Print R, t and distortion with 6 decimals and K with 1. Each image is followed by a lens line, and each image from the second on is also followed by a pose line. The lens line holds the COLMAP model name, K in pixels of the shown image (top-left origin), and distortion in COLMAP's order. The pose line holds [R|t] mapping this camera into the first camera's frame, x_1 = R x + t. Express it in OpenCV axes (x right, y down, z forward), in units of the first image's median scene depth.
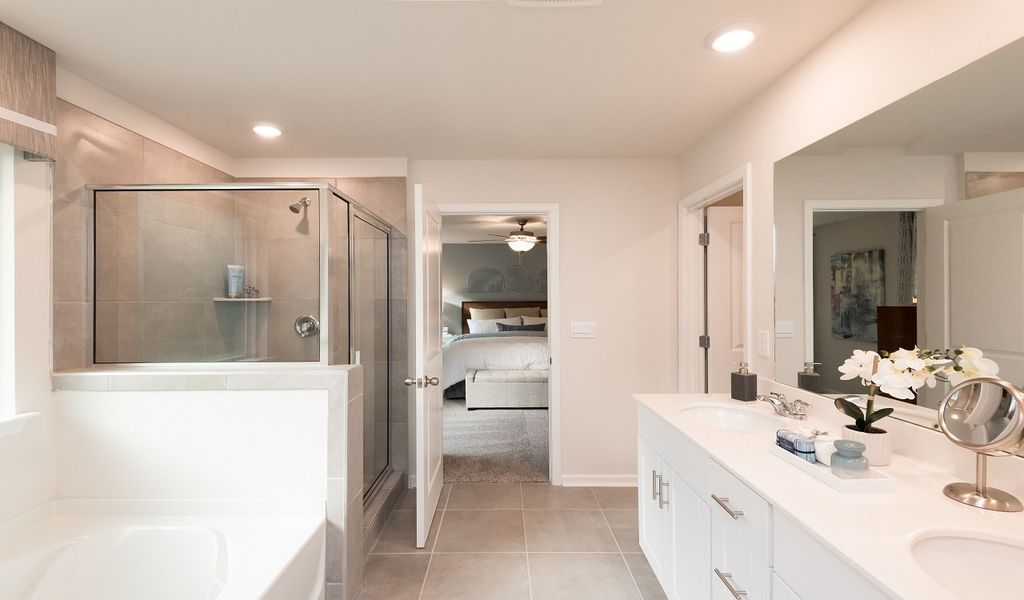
lens RADIAL K [[470.0, 0, 510.8], [0, 470.0, 297.1], [0, 0, 1]] dist [-0.000270, 0.000016]
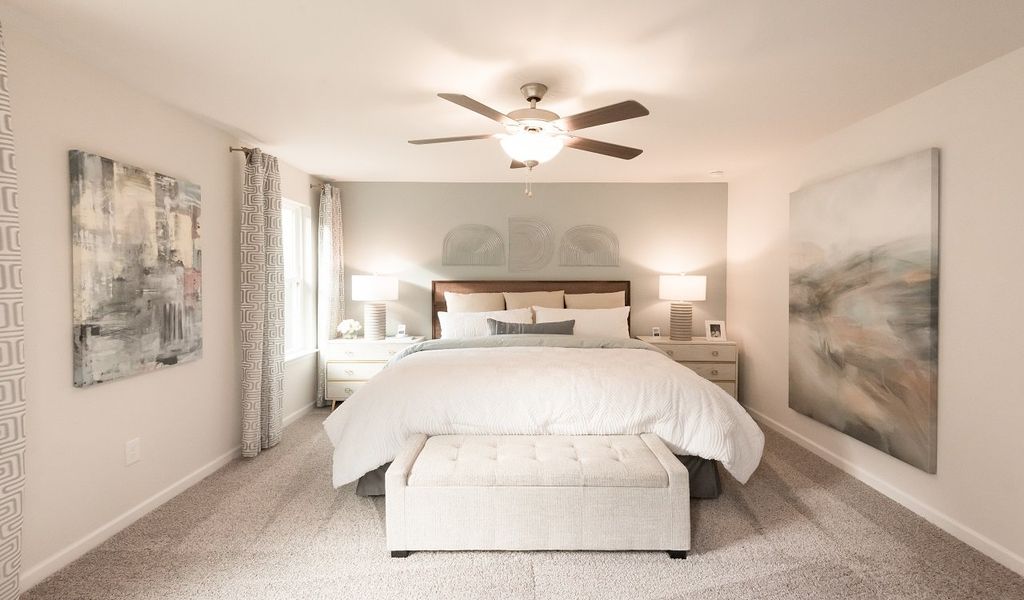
lens RADIAL K [[470.0, 0, 513.7], [0, 470.0, 295.2], [0, 0, 1]] dist [-0.000270, 0.000016]
pose [[0.999706, 0.007892, -0.022911, 0.012129], [-0.007127, 0.999421, 0.033265, 0.007246], [0.023161, -0.033092, 0.999184, 0.422130]]
